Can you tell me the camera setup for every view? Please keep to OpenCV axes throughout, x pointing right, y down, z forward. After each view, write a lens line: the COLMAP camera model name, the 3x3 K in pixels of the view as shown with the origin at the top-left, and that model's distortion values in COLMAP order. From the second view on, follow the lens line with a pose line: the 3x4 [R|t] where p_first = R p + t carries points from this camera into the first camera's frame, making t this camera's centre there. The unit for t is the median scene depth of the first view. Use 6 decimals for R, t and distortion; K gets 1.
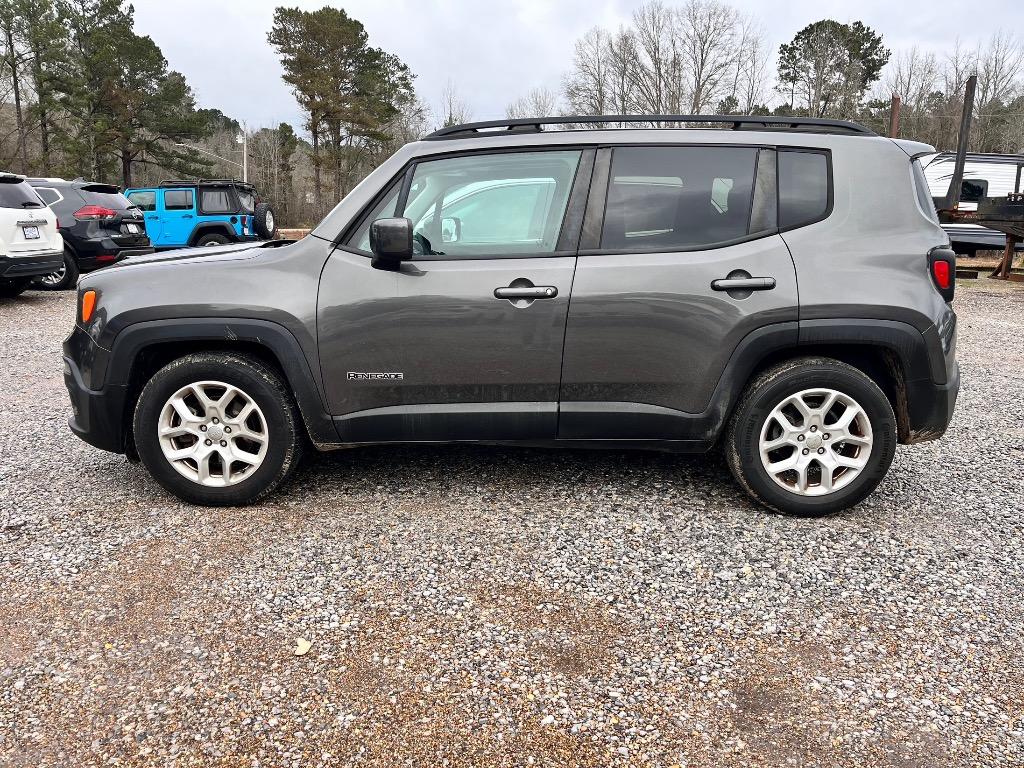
lens RADIAL K [[785.5, 0, 512.0], [0, 785.5, 384.0], [0, 0, 1]] dist [0.035740, -0.001416]
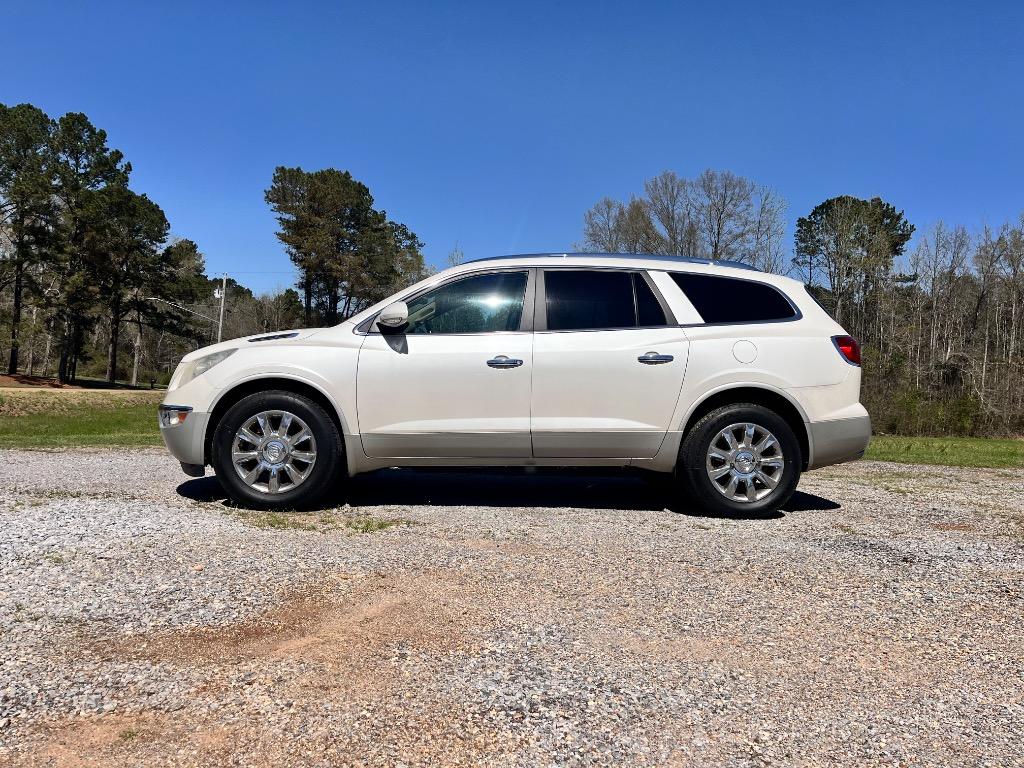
lens RADIAL K [[785.5, 0, 512.0], [0, 785.5, 384.0], [0, 0, 1]] dist [0.035740, -0.001416]
pose [[0.999715, 0.022027, -0.009177, 0.002782], [-0.023477, 0.976760, -0.213046, -0.016675], [0.004271, 0.213201, 0.976999, 0.103706]]
